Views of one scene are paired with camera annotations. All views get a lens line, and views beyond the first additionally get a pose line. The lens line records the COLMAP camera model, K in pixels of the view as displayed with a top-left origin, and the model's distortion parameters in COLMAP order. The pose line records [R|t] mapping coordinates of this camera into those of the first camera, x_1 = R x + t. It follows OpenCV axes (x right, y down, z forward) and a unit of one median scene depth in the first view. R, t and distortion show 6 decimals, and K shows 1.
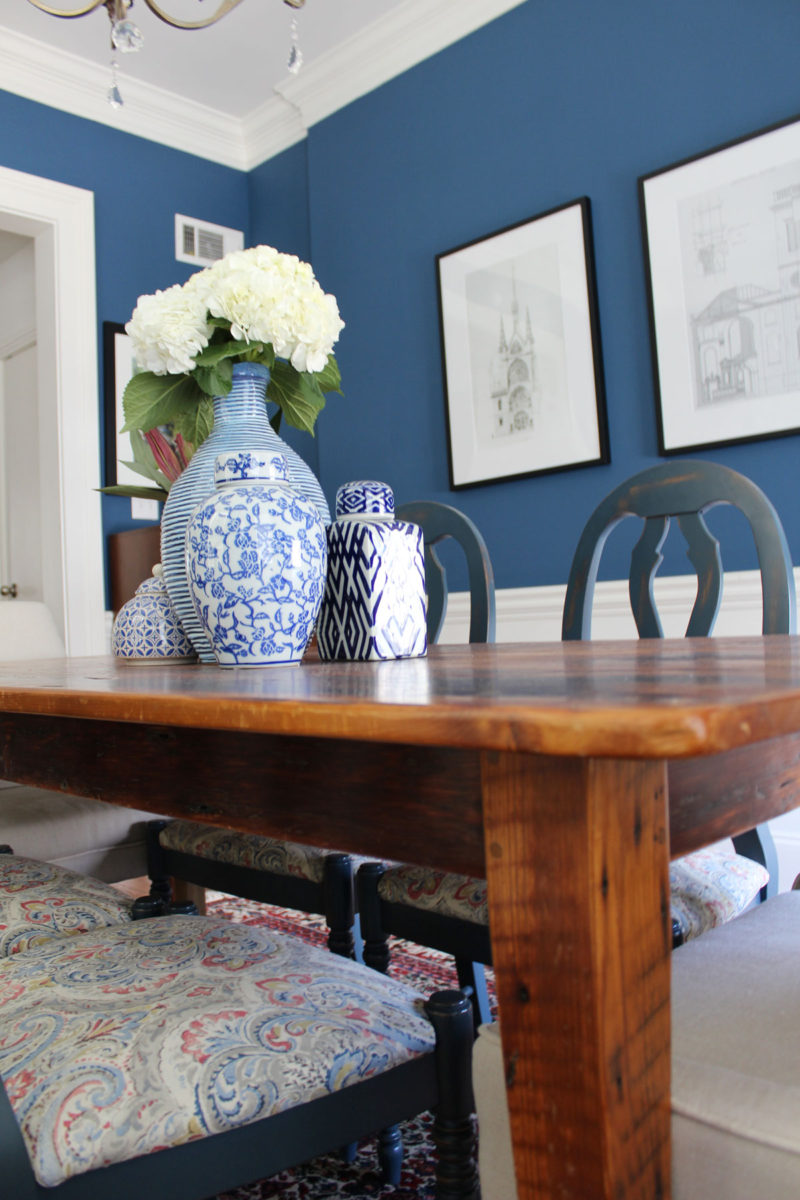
lens RADIAL K [[991.4, 0, 400.0], [0, 991.4, 600.0], [0, 0, 1]] dist [-0.156233, 0.126055]
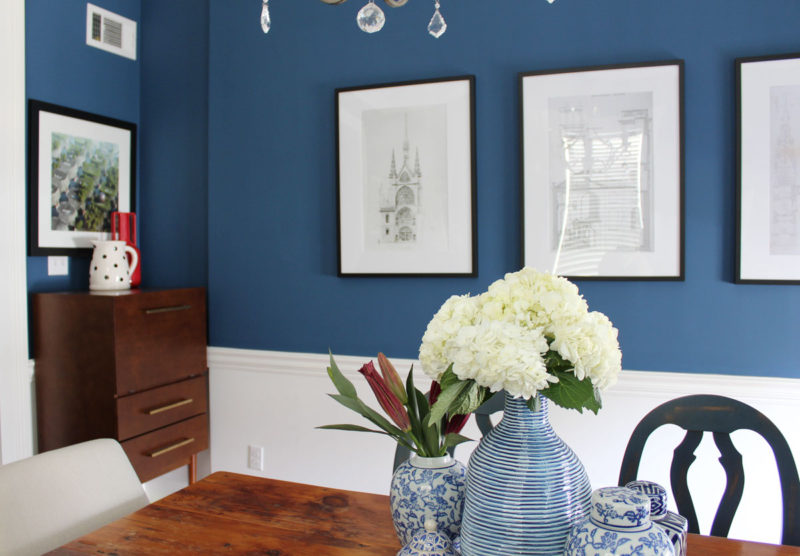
lens RADIAL K [[736.4, 0, 378.2], [0, 736.4, 274.5], [0, 0, 1]] dist [-0.152066, 0.121309]
pose [[0.925893, 0.036831, 0.375986, -0.285067], [-0.051484, 0.998253, 0.028994, -0.157282], [-0.374261, -0.046203, 0.926172, 0.098436]]
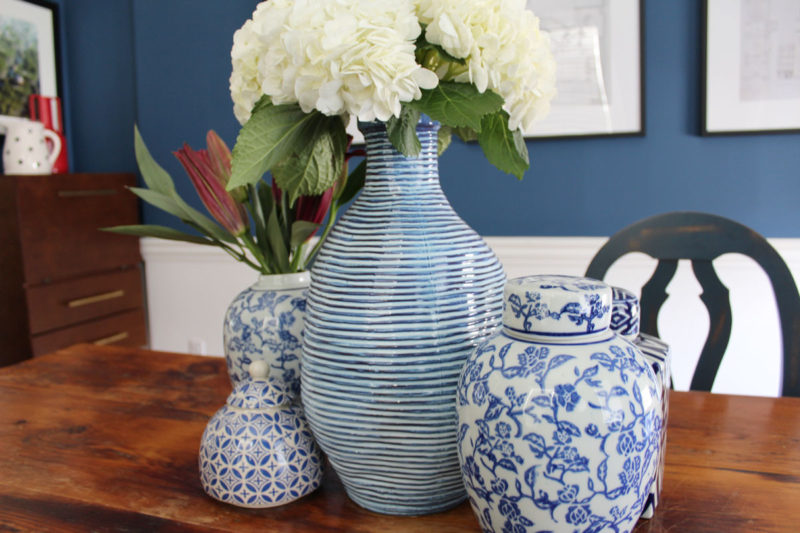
lens RADIAL K [[660.9, 0, 400.0], [0, 660.9, 266.5], [0, 0, 1]] dist [-0.156233, 0.126055]
pose [[0.906695, -0.023571, 0.421127, -0.156738], [-0.026550, 0.993268, 0.112757, -0.073249], [-0.420949, -0.113417, 0.899966, 0.229081]]
